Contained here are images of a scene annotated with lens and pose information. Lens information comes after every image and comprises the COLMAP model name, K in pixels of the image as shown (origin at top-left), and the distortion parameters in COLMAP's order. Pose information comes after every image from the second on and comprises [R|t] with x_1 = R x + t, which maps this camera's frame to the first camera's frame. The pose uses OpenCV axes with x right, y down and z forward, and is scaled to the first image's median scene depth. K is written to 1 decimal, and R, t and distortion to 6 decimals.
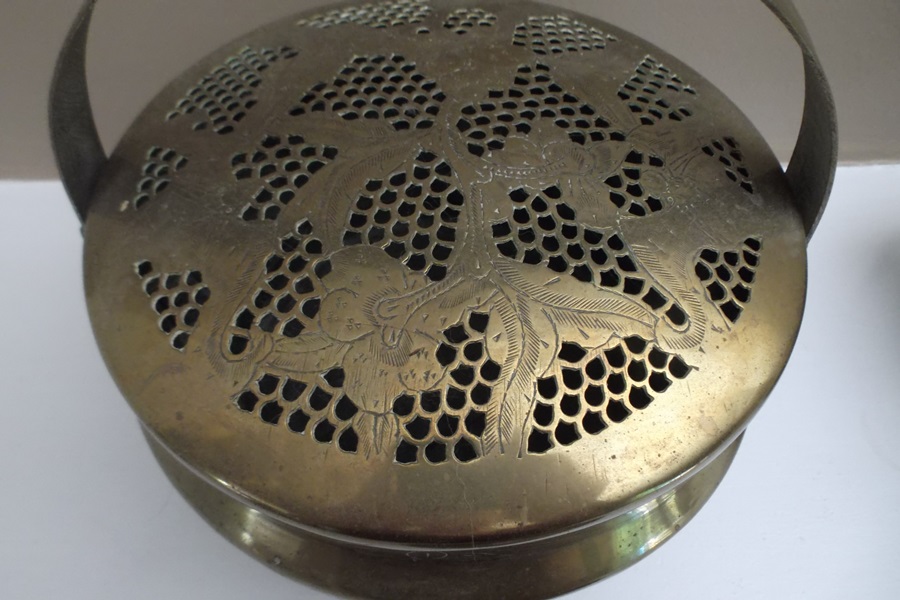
lens RADIAL K [[651.0, 0, 452.2], [0, 651.0, 300.2], [0, 0, 1]] dist [0.037698, 0.007373]
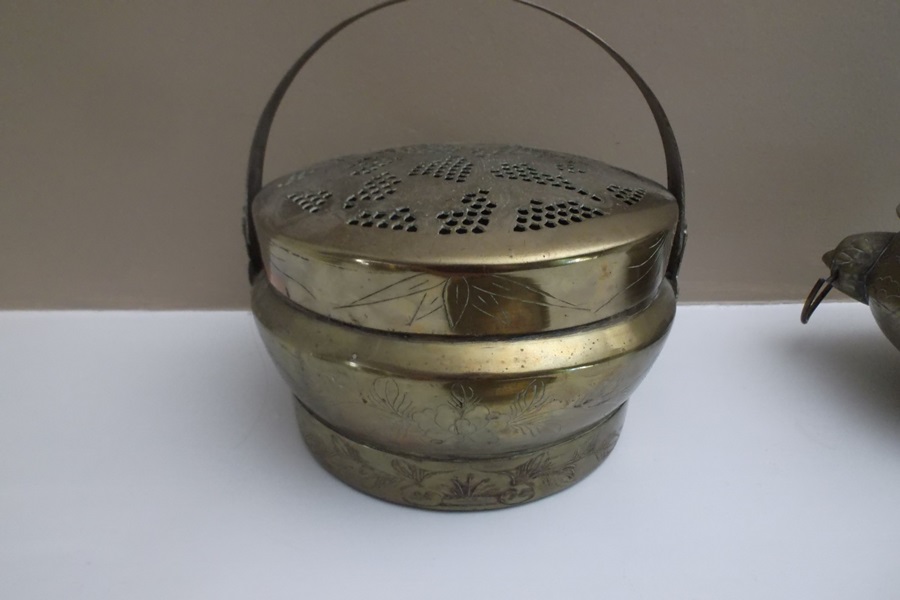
lens RADIAL K [[651.0, 0, 450.7], [0, 651.0, 298.7], [0, 0, 1]] dist [0.037698, 0.007373]
pose [[0.999960, -0.004464, -0.007797, -0.040151], [-0.000043, 0.865463, -0.500973, 1.222192], [0.008985, 0.500953, 0.865428, -0.424513]]
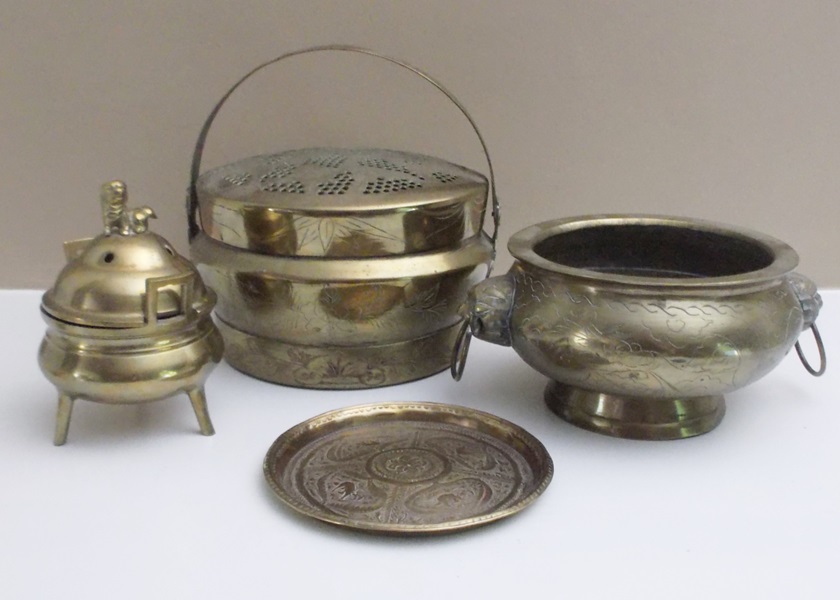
lens RADIAL K [[1059.6, 0, 419.7], [0, 1059.6, 300.8], [0, 0, 1]] dist [0.020181, 0.000000]
pose [[0.999998, -0.000566, 0.001795, 0.350016], [0.001528, 0.801389, -0.598142, 3.333472], [-0.001100, 0.598144, 0.801388, -2.437464]]
